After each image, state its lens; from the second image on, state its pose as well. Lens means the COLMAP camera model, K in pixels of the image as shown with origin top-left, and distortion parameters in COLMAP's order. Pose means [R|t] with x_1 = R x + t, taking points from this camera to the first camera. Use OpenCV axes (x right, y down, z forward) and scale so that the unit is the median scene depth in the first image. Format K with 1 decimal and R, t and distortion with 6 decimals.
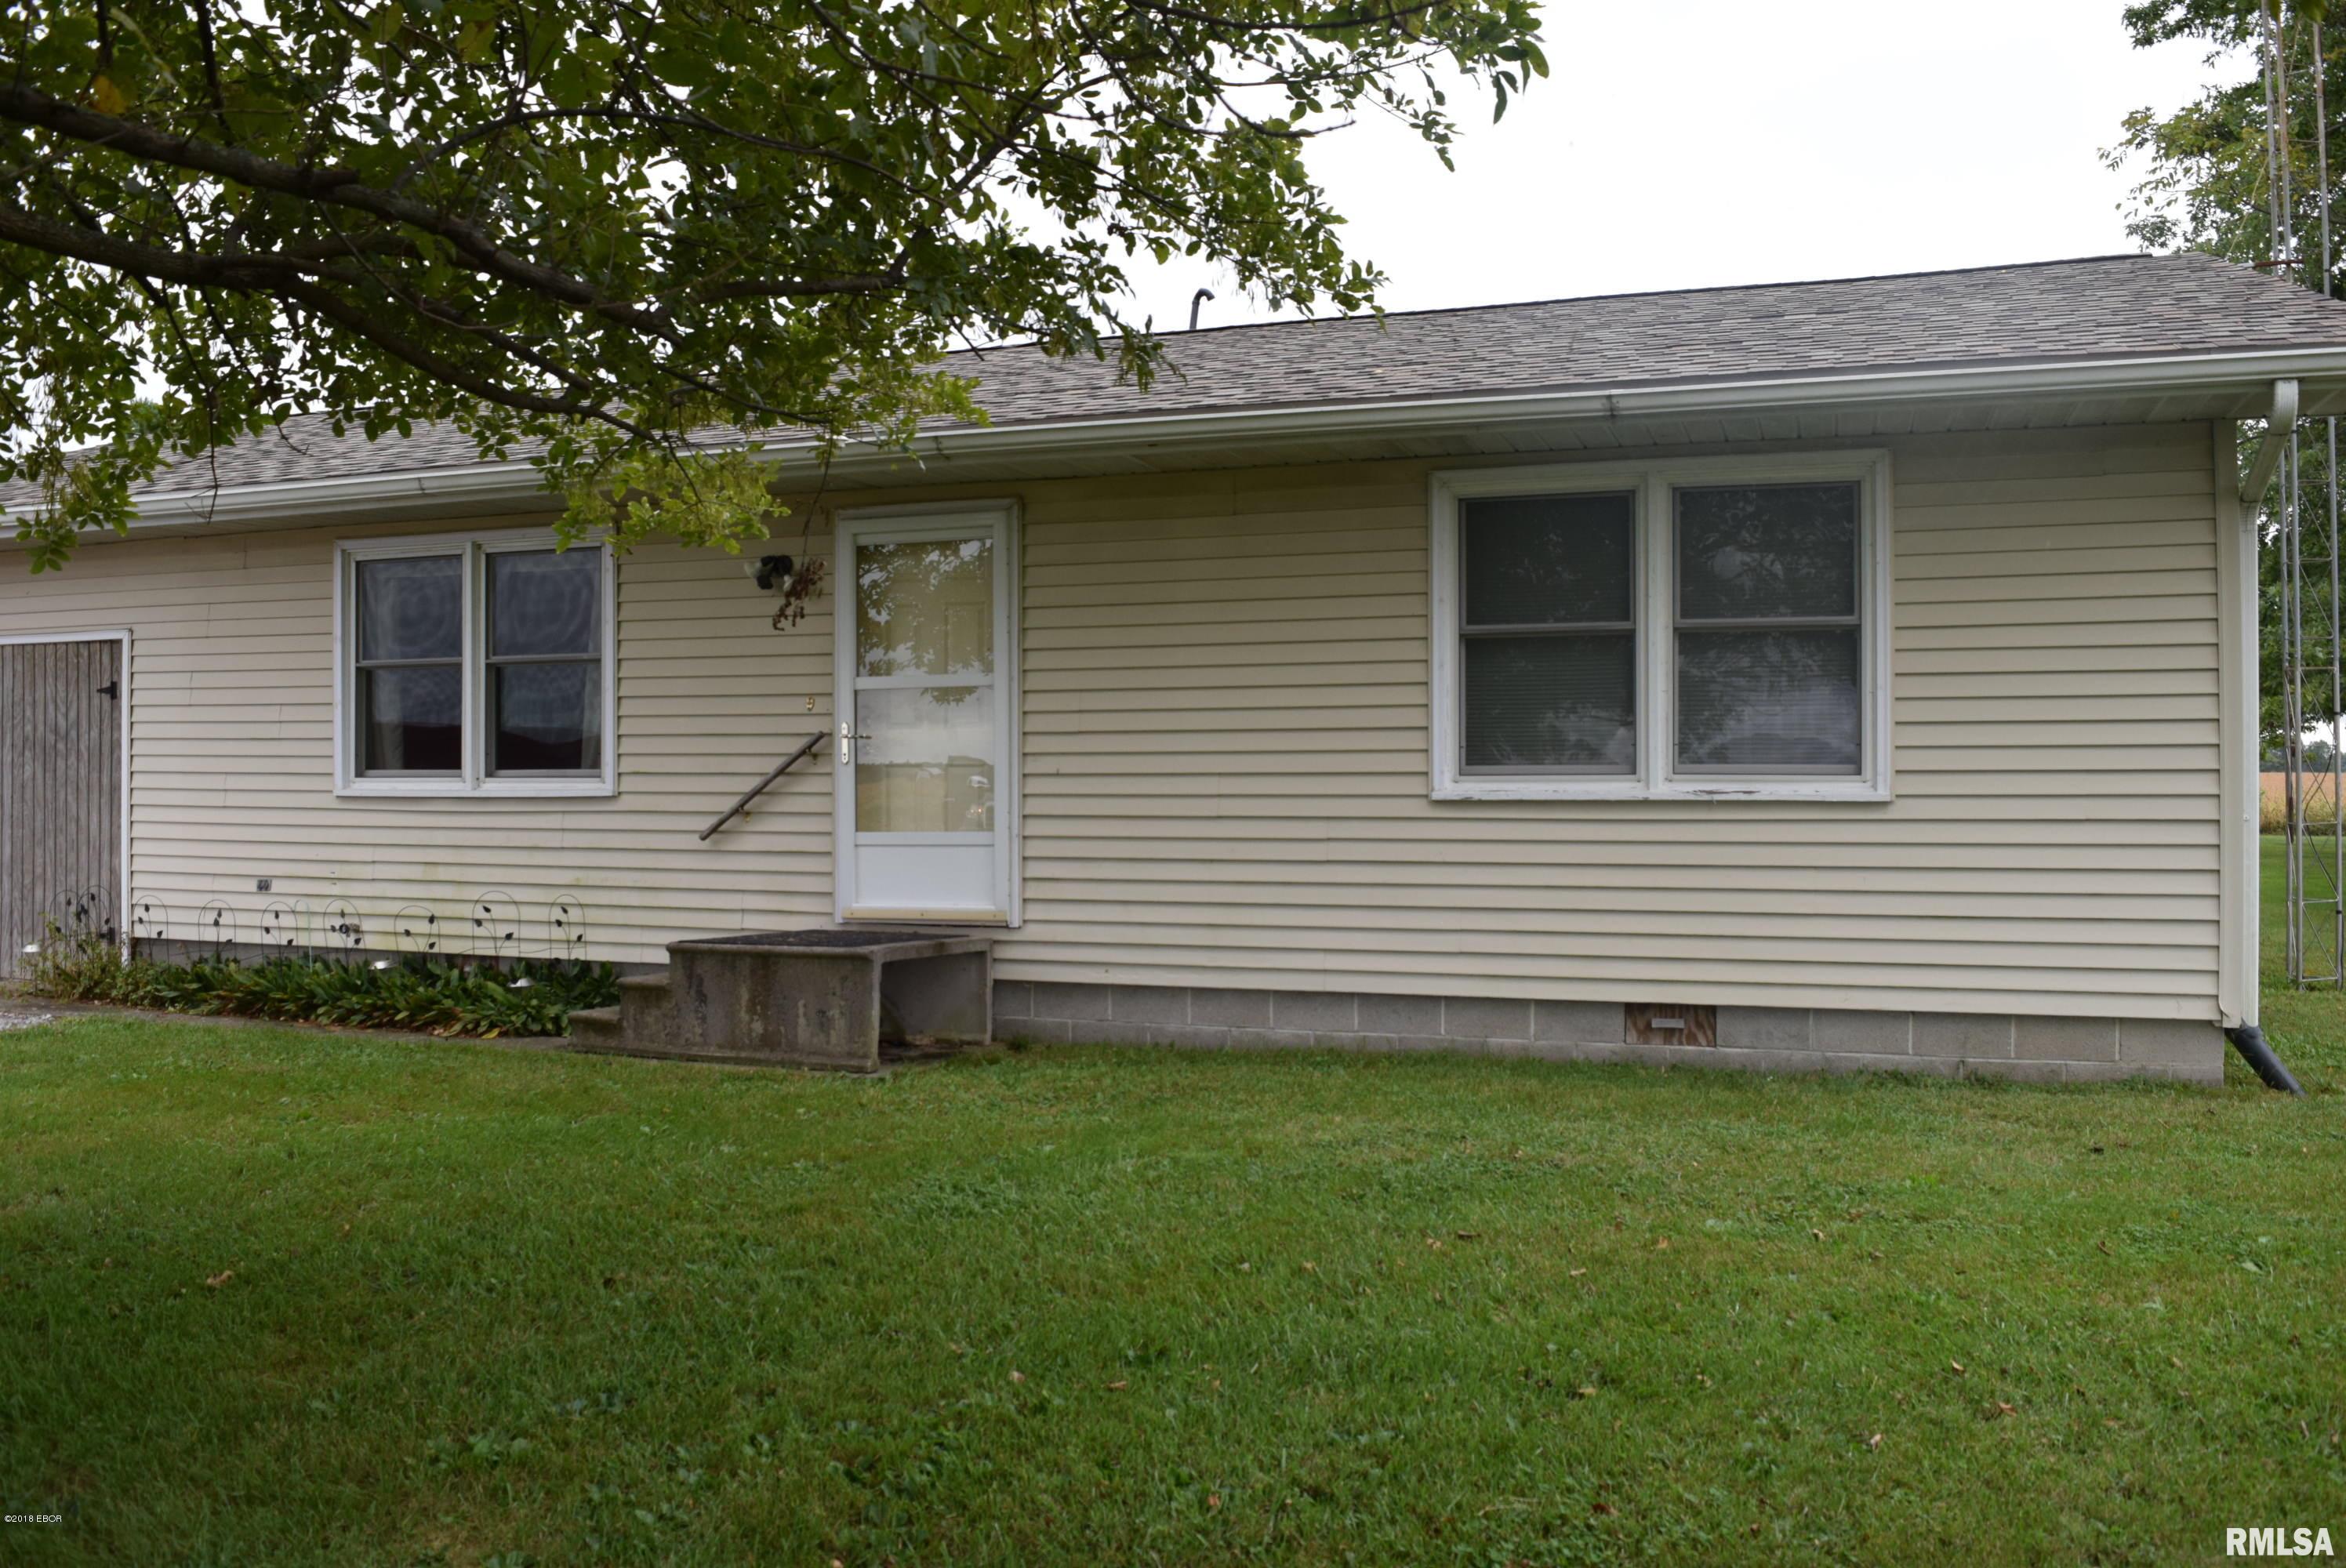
lens RADIAL K [[1857.9, 0, 1176.9], [0, 1857.9, 771.1], [0, 0, 1]] dist [-0.093064, 0.021262]
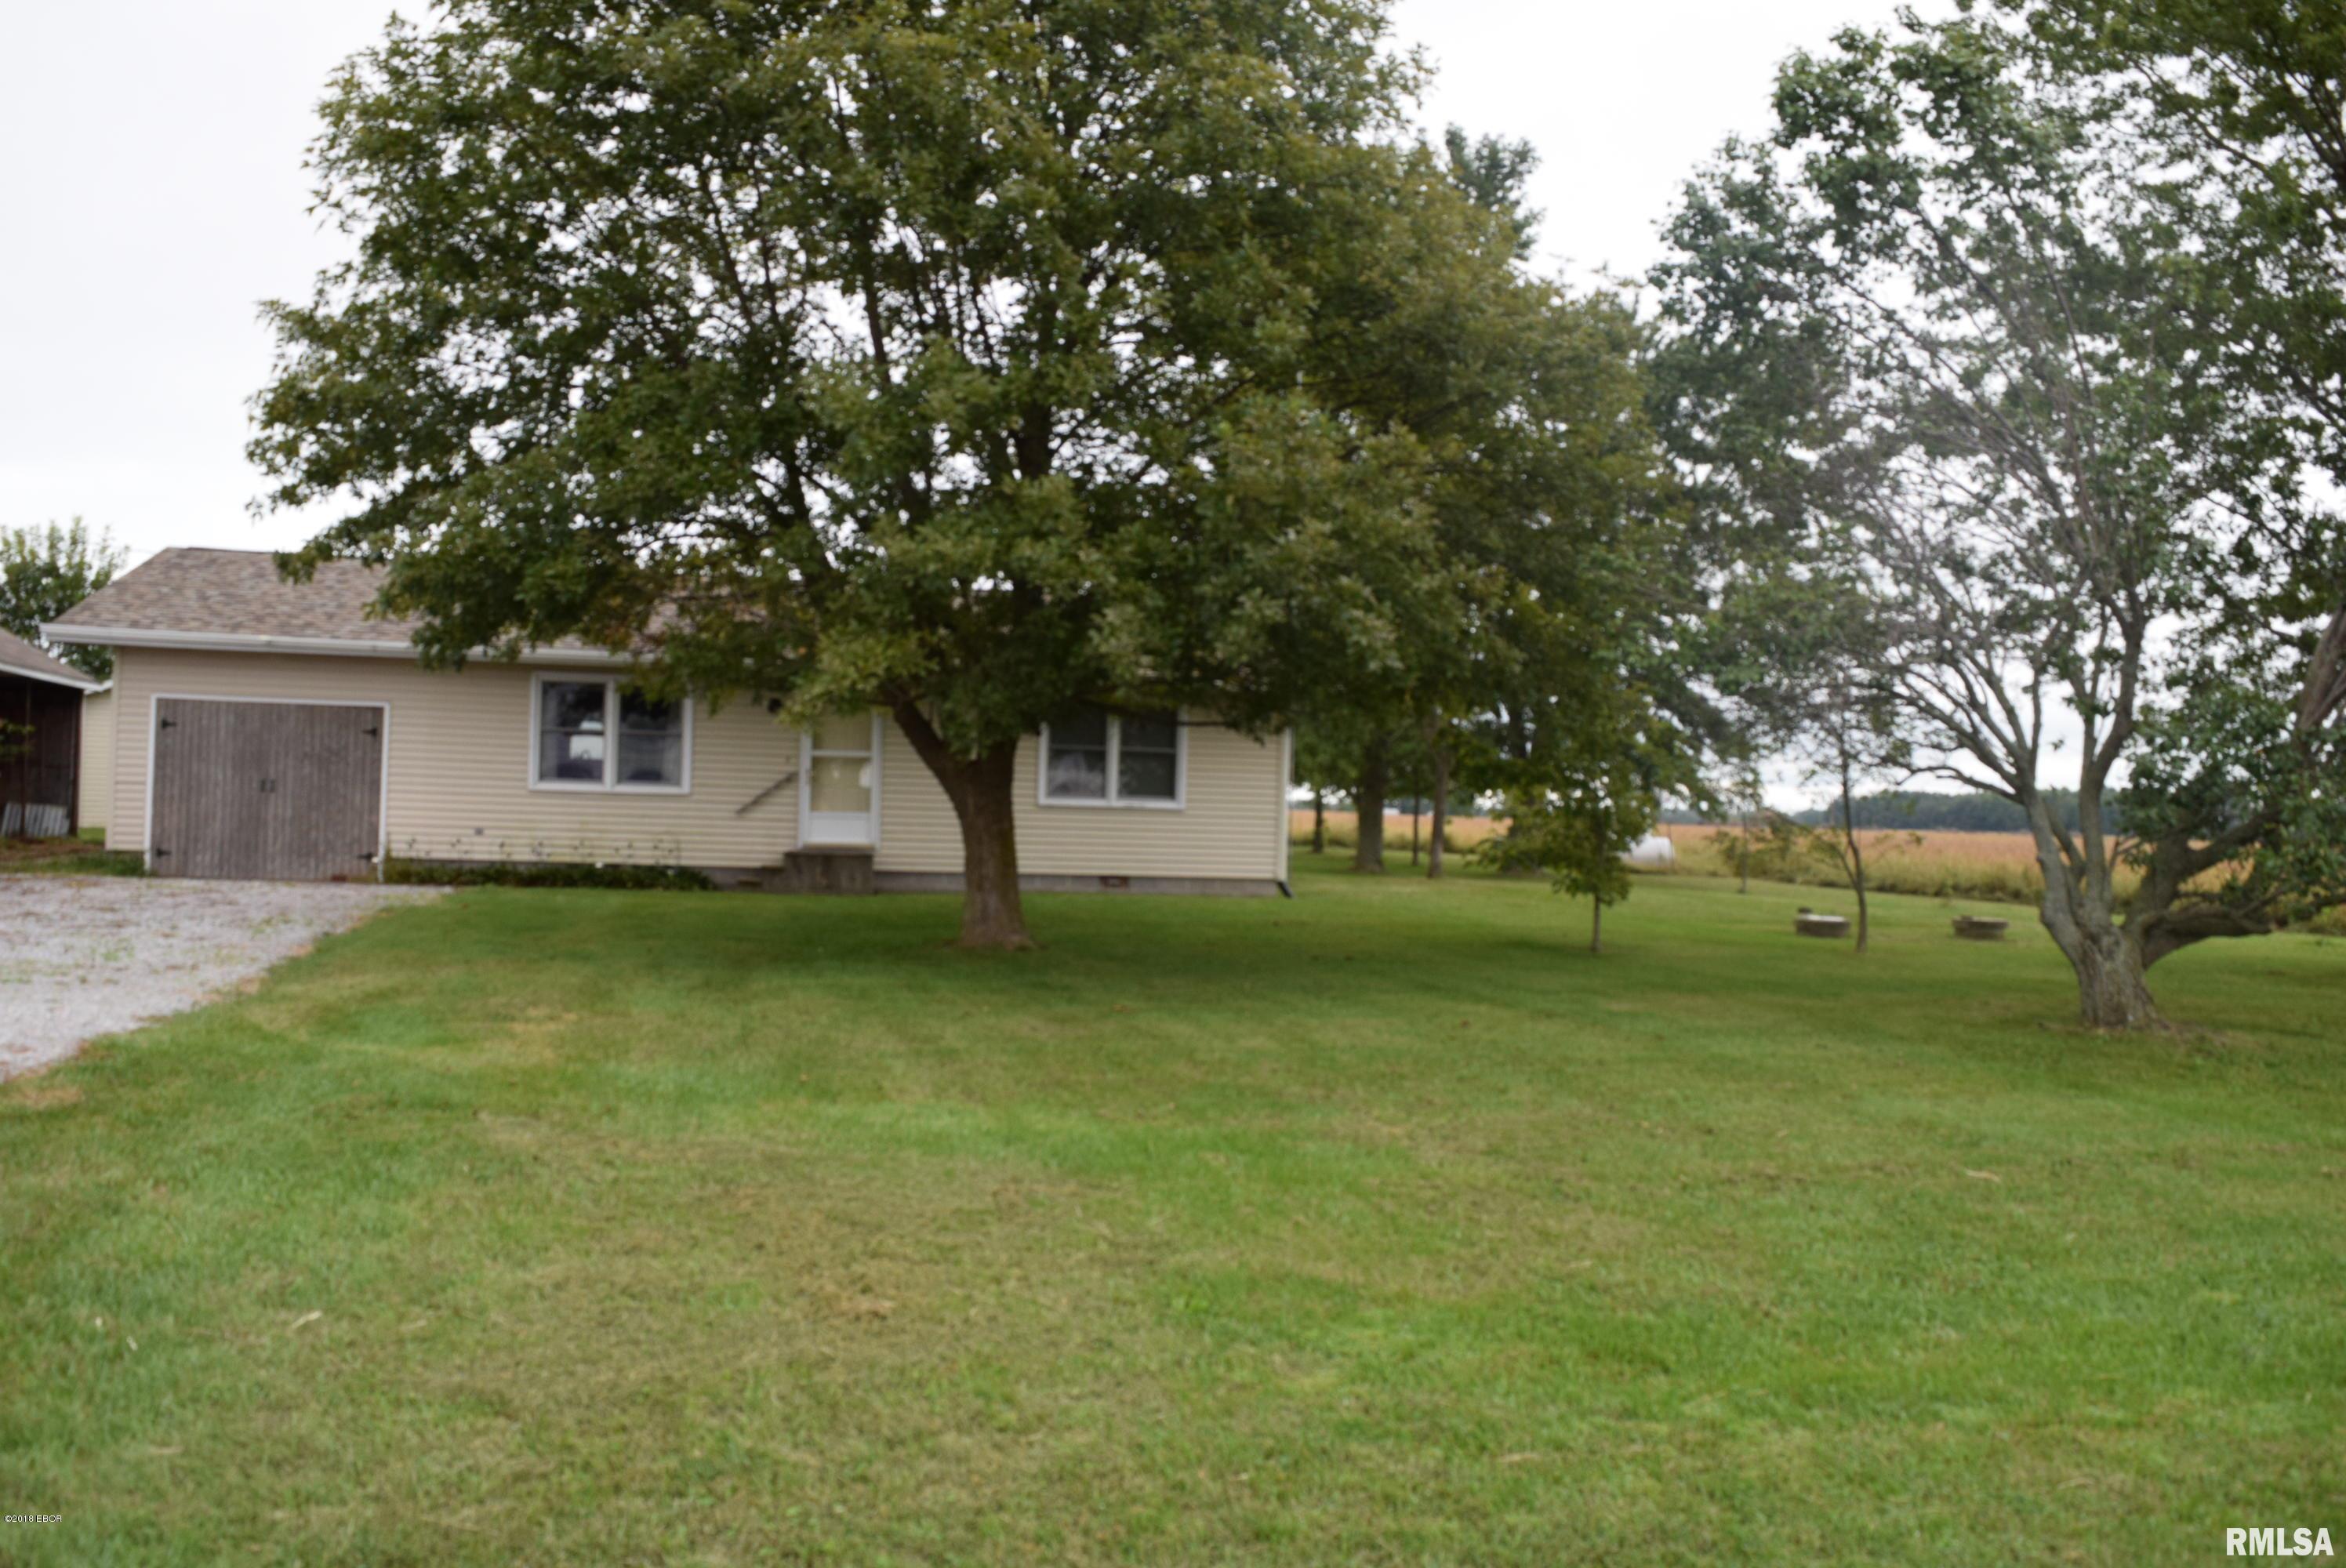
lens RADIAL K [[1857.9, 0, 1174.2], [0, 1857.9, 783.7], [0, 0, 1]] dist [-0.093064, 0.021262]
pose [[0.847332, 0.047990, 0.528891, -1.215886], [-0.021062, 0.998162, -0.056826, 0.142042], [-0.530646, 0.037010, 0.846785, -1.567834]]
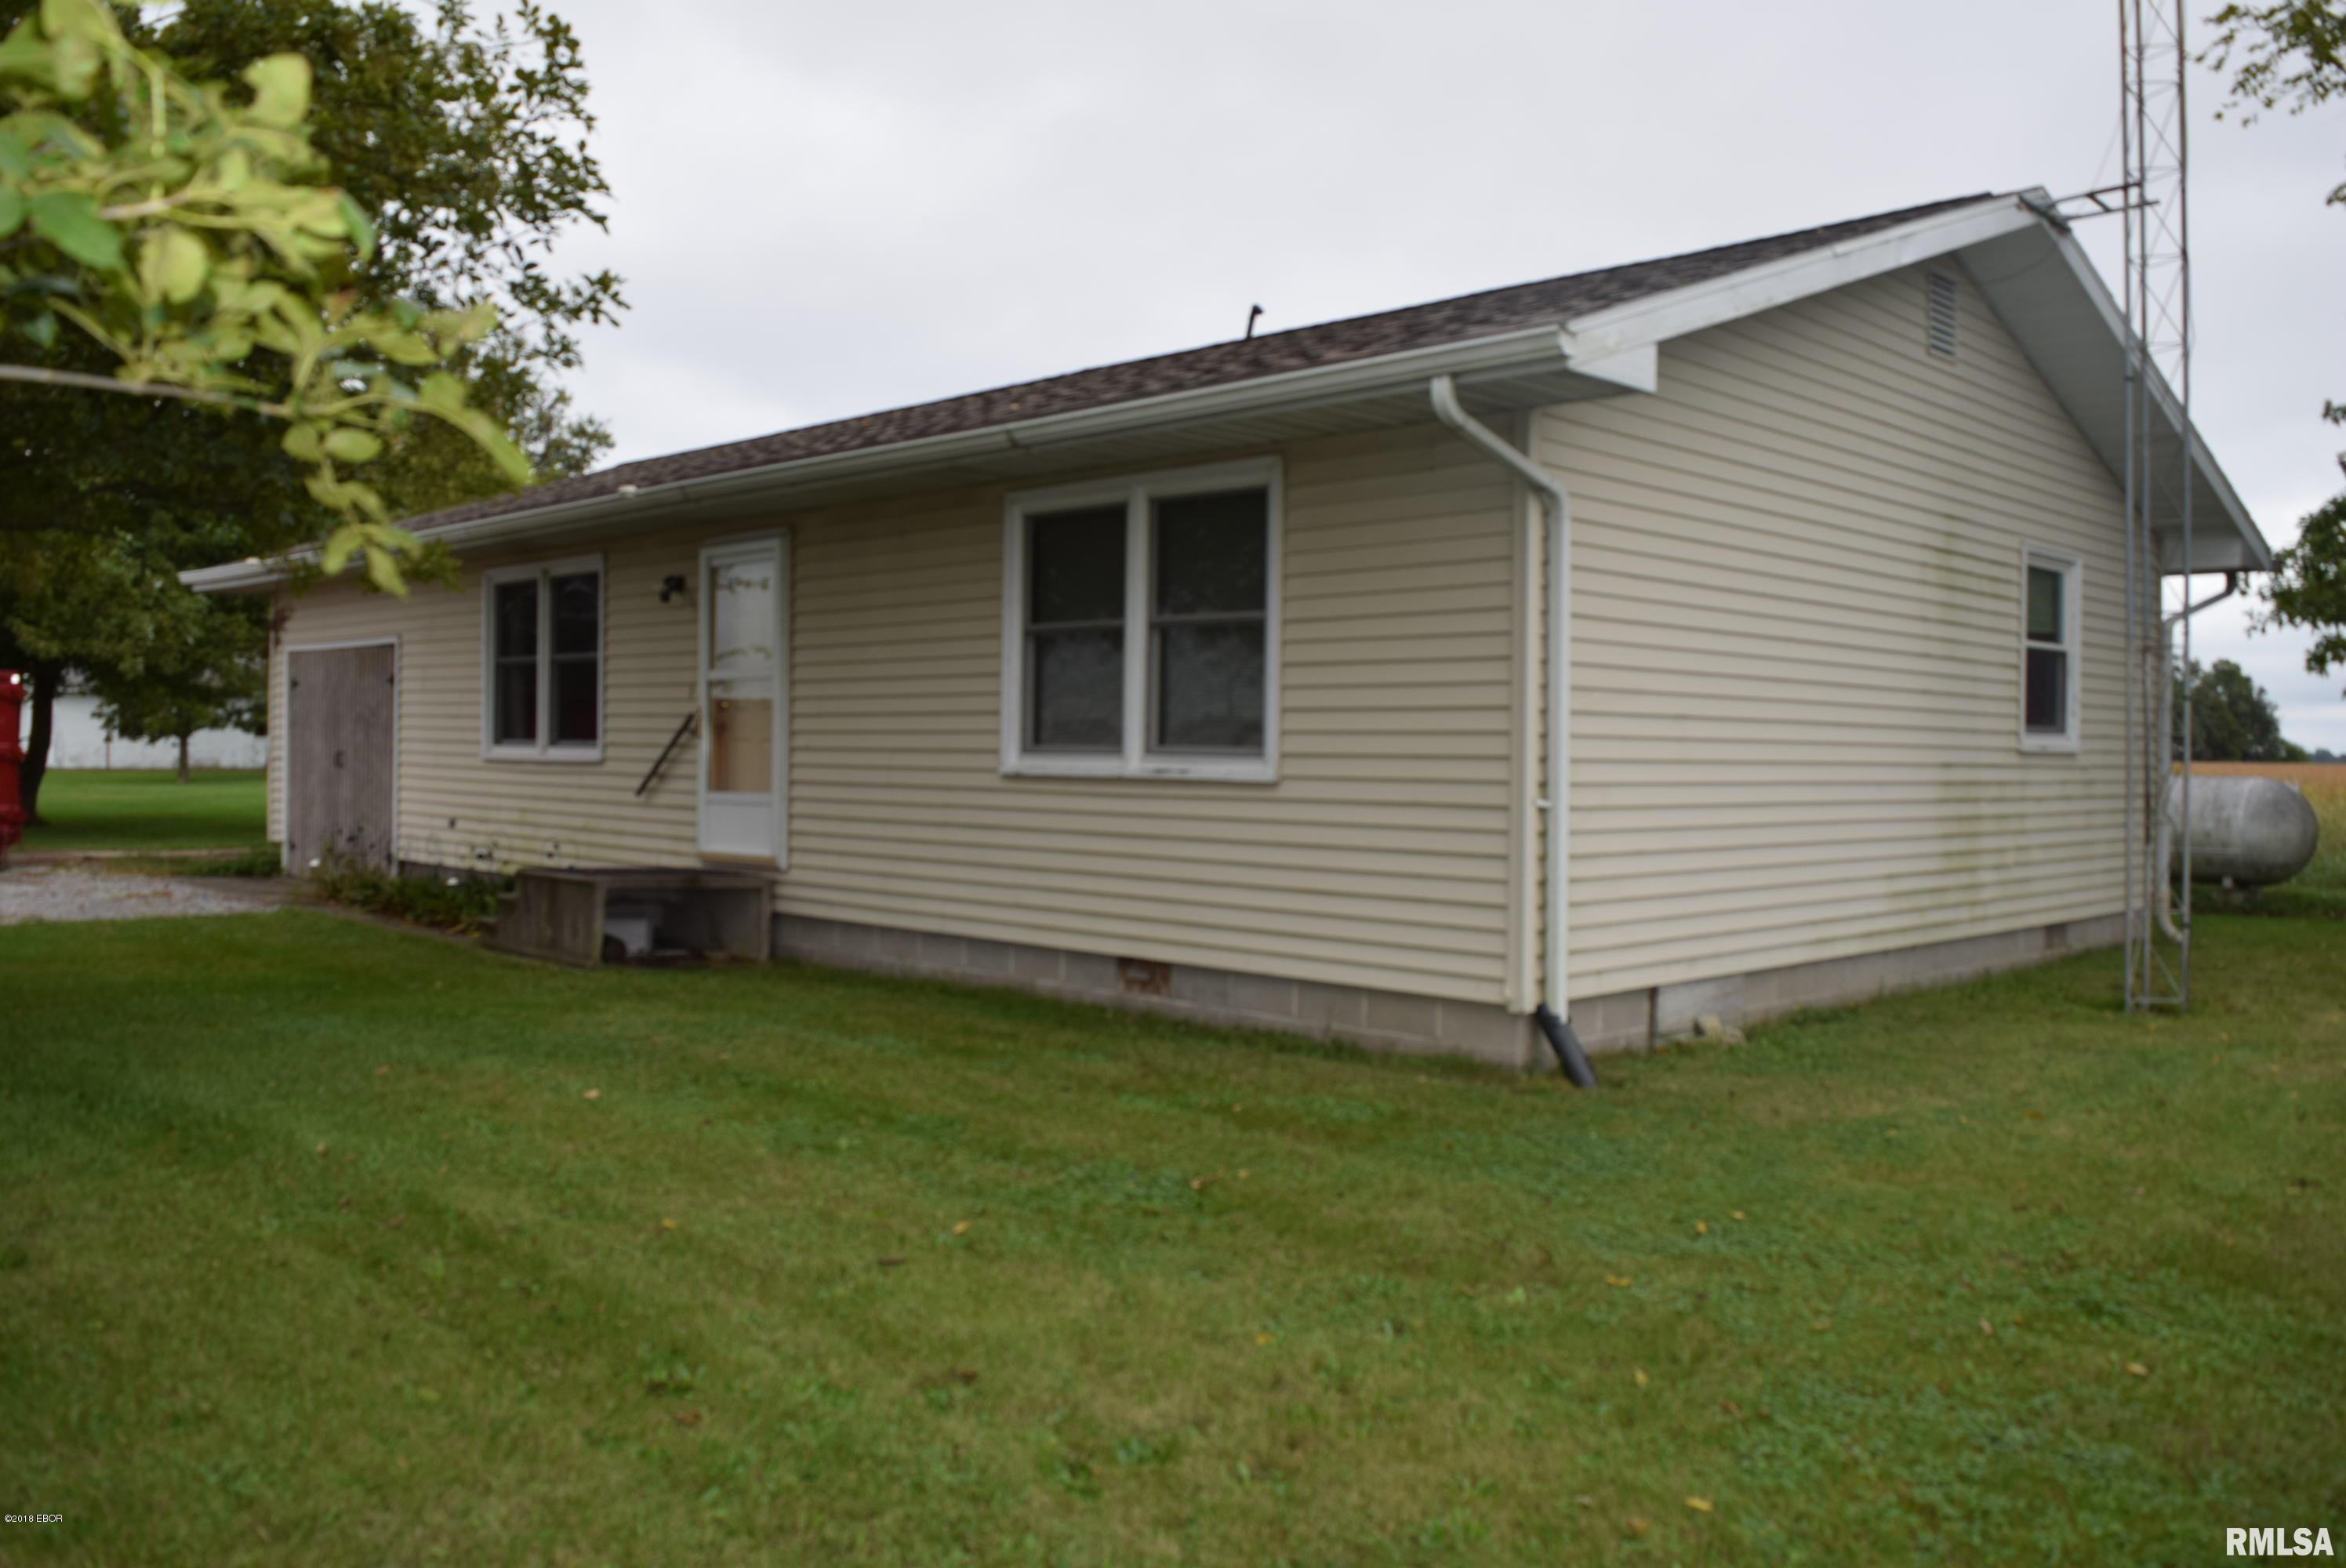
lens RADIAL K [[1857.9, 0, 1167.9], [0, 1857.9, 784.3], [0, 0, 1]] dist [-0.093064, 0.021262]
pose [[0.904059, 0.021149, -0.426885, 0.733193], [-0.012681, 0.999663, 0.022669, -0.005774], [0.427221, -0.015080, 0.904022, -0.018263]]
